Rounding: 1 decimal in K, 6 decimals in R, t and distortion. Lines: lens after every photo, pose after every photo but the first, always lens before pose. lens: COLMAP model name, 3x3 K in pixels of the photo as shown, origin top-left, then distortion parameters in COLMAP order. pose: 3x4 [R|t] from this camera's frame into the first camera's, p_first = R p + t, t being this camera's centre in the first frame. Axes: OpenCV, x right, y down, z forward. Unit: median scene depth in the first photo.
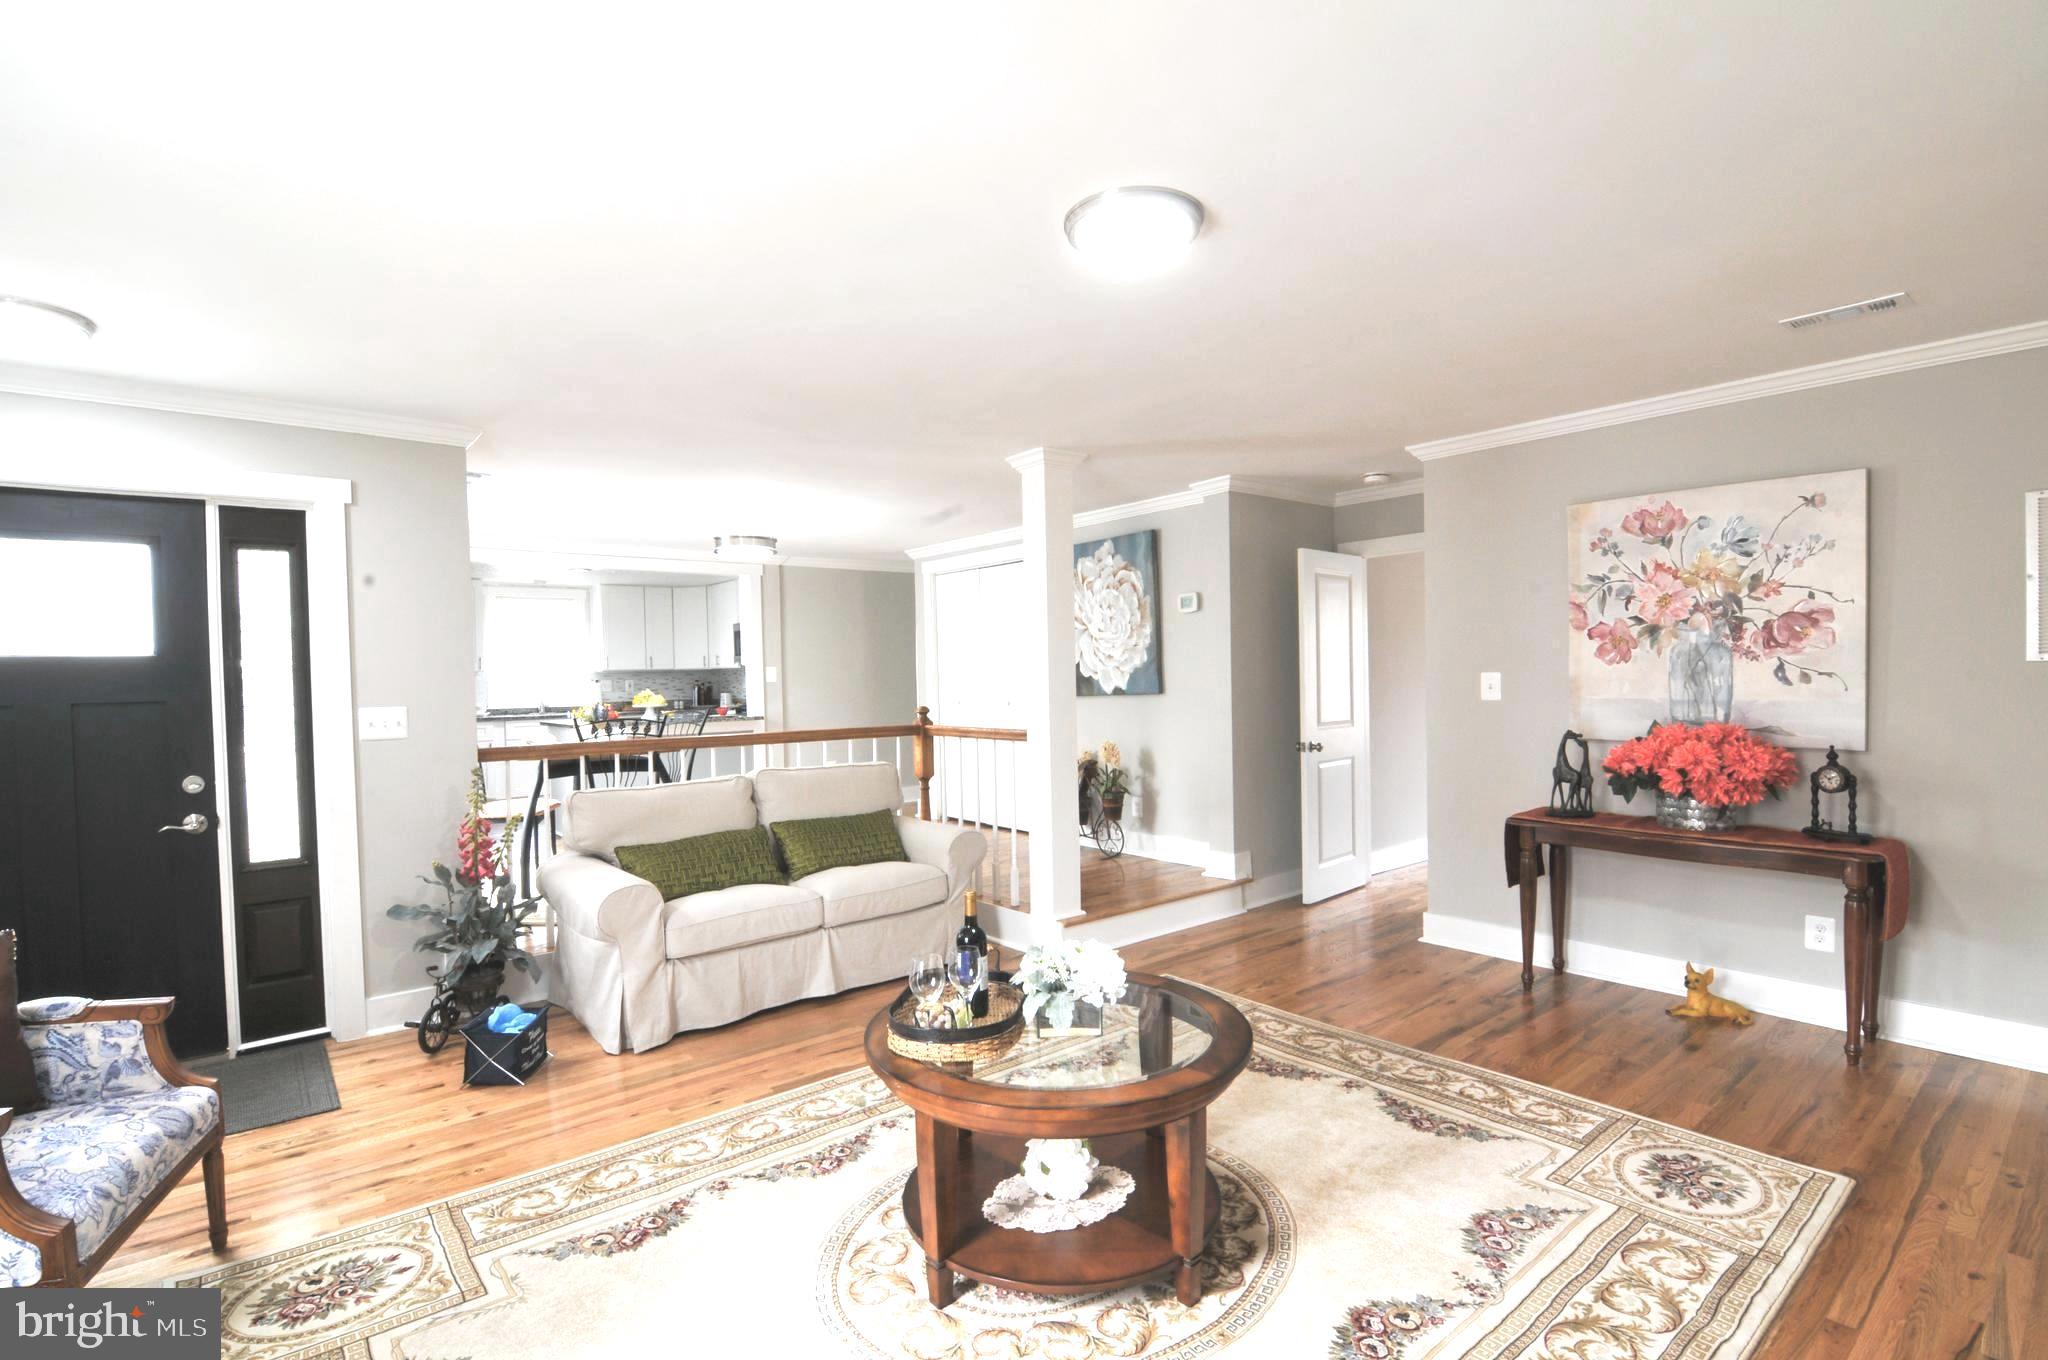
lens RADIAL K [[982.9, 0, 1018.1], [0, 982.9, 690.1], [0, 0, 1]] dist [-0.002929, -0.012820]
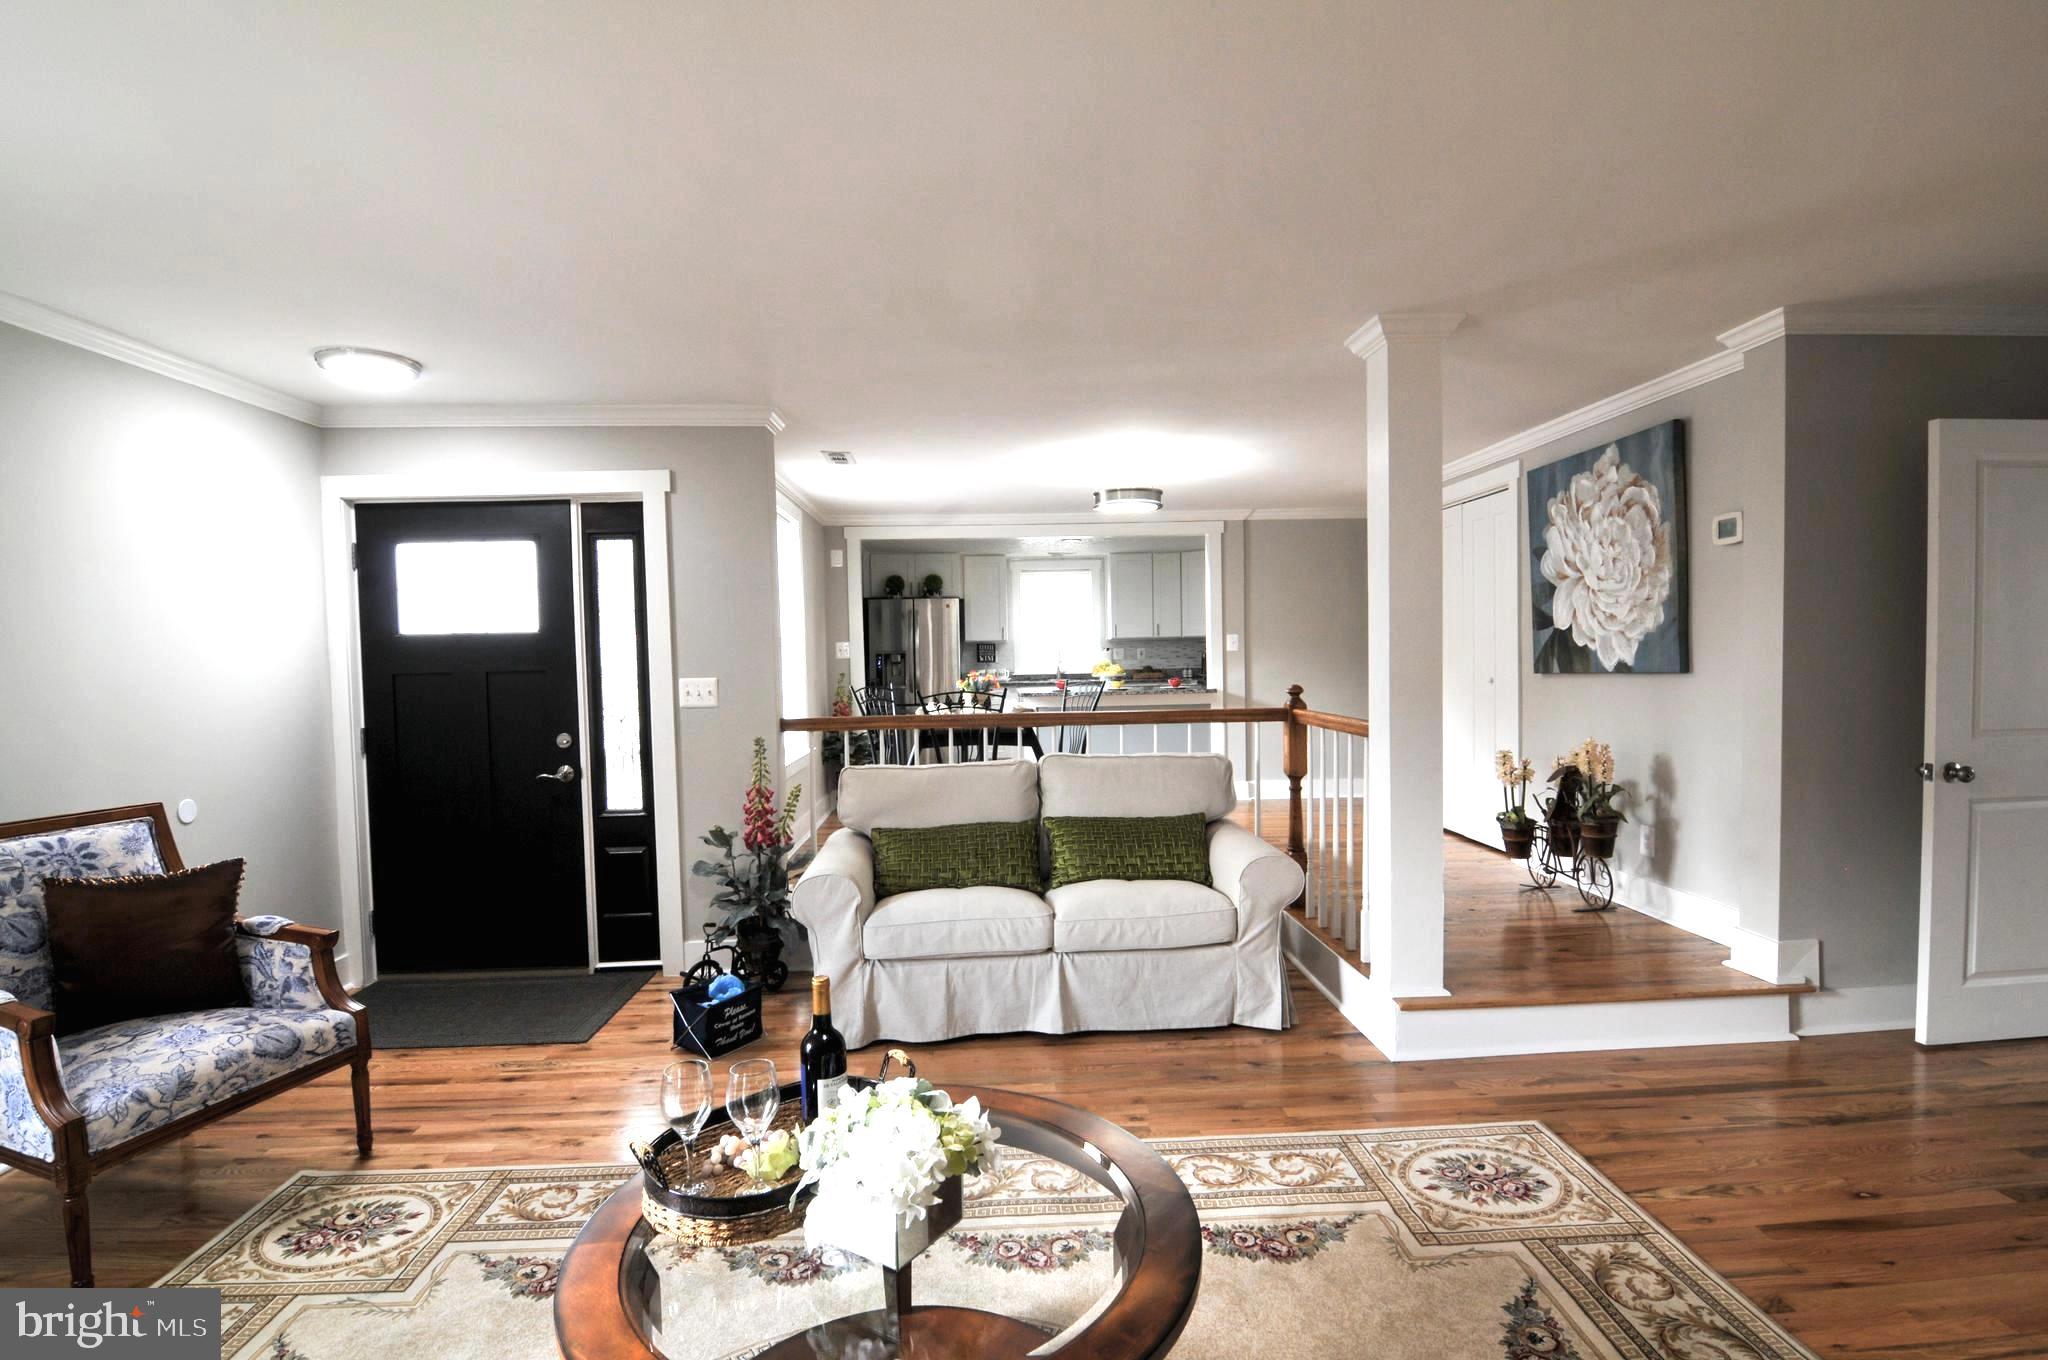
lens RADIAL K [[982.9, 0, 1018.1], [0, 982.9, 690.1], [0, 0, 1]] dist [-0.002929, -0.012820]
pose [[0.797194, 0.026158, -0.603156, 0.237826], [-0.004649, 0.999297, 0.037193, -0.008836], [0.603705, -0.026846, 0.796756, 0.283456]]
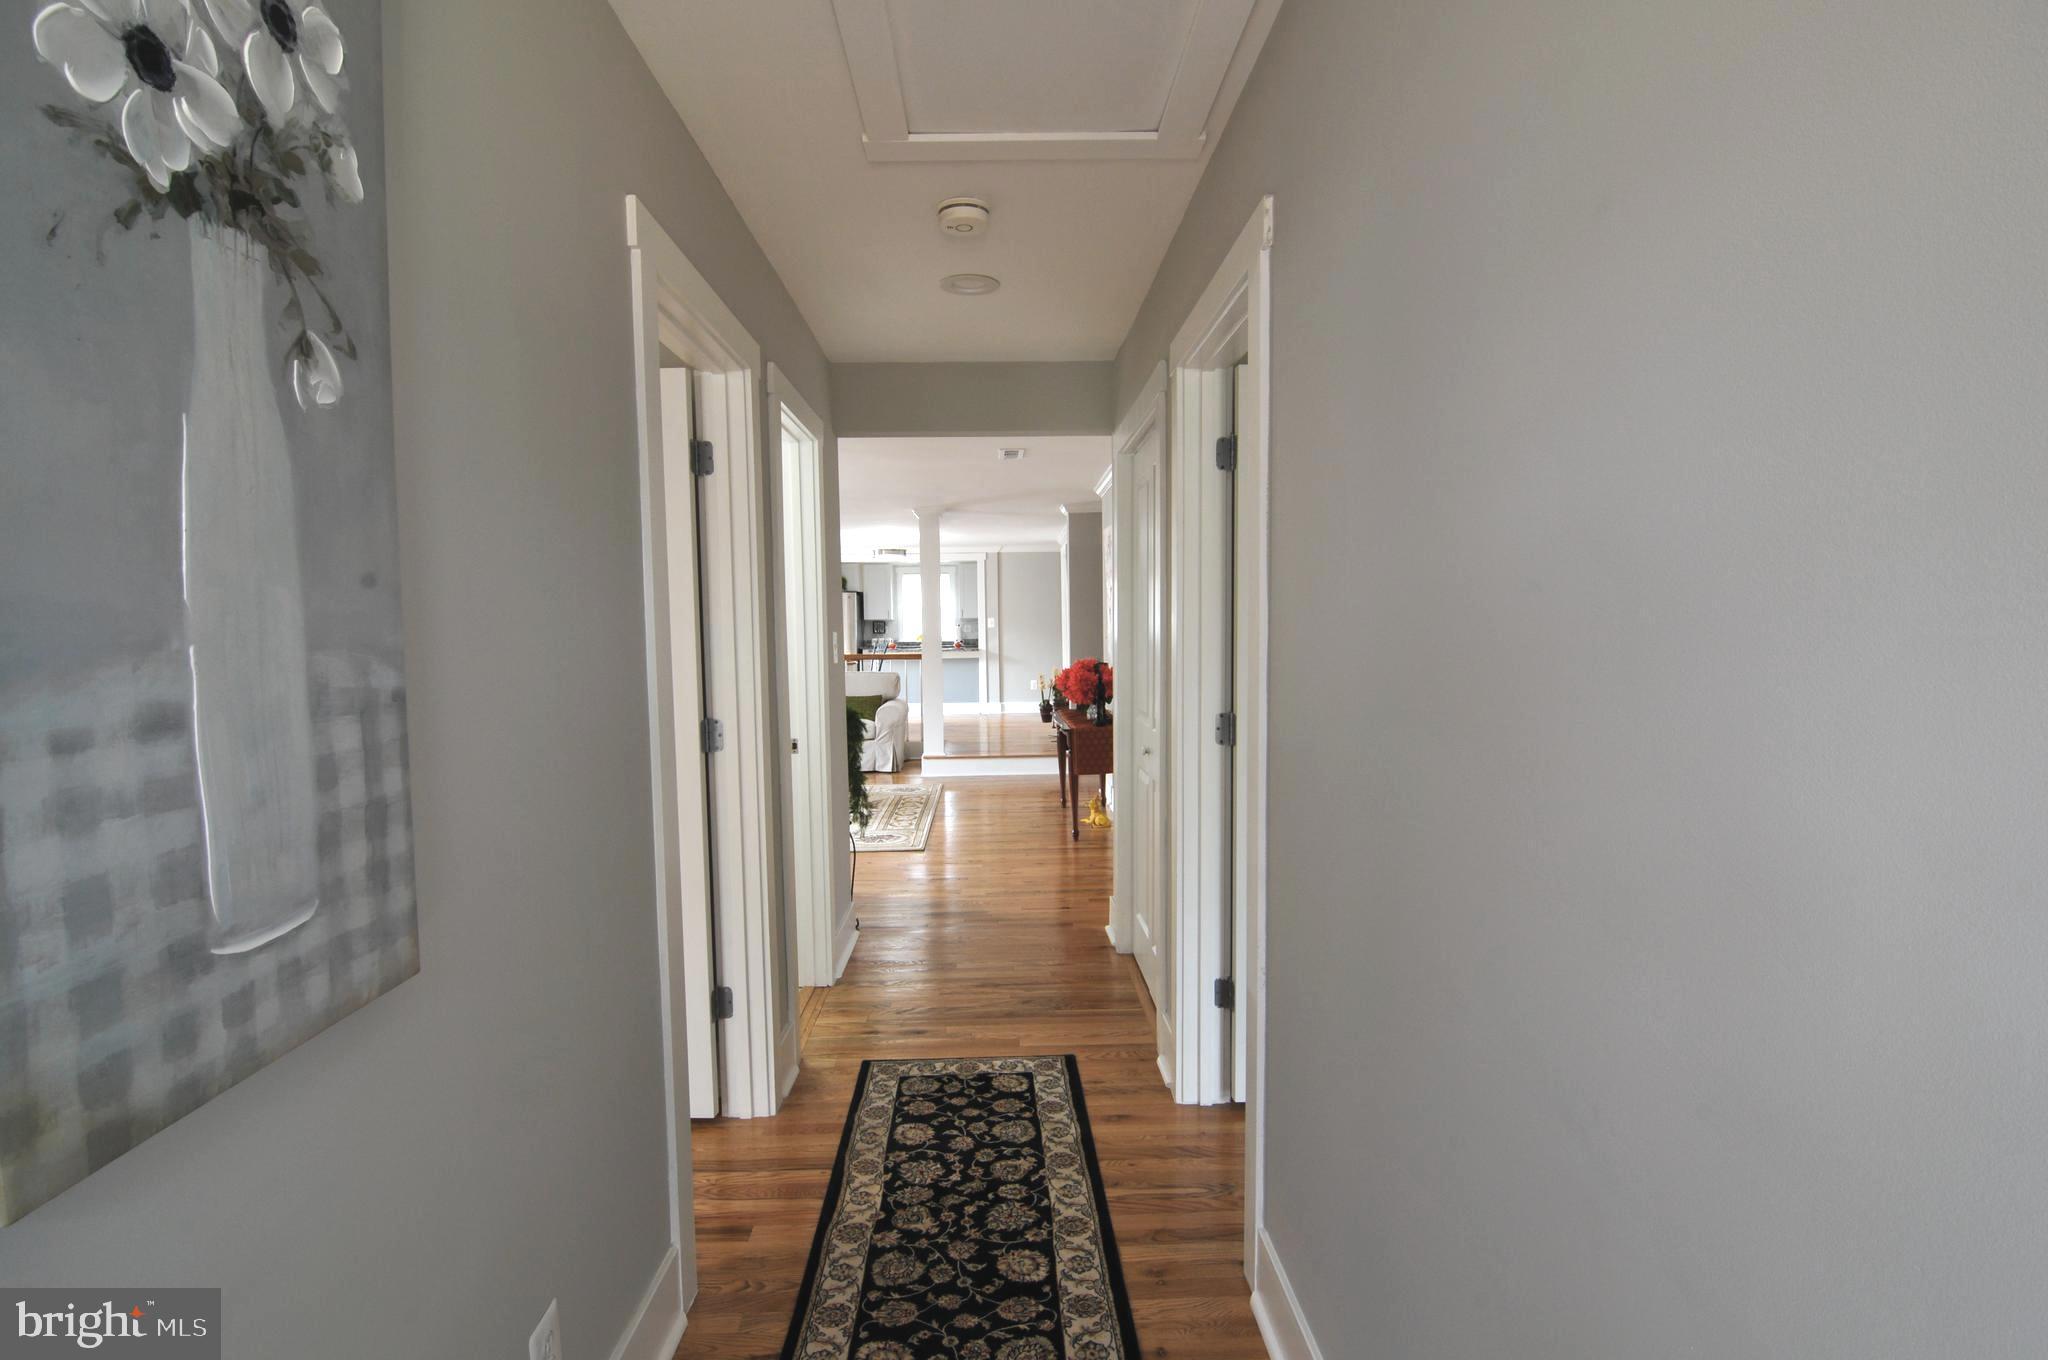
lens RADIAL K [[982.9, 0, 1018.1], [0, 982.9, 690.1], [0, 0, 1]] dist [-0.002929, -0.012820]
pose [[0.784457, 0.047483, -0.618363, 1.329147], [-0.007781, 0.997740, 0.066743, -0.023120], [0.620134, -0.047545, 0.783054, -0.370880]]
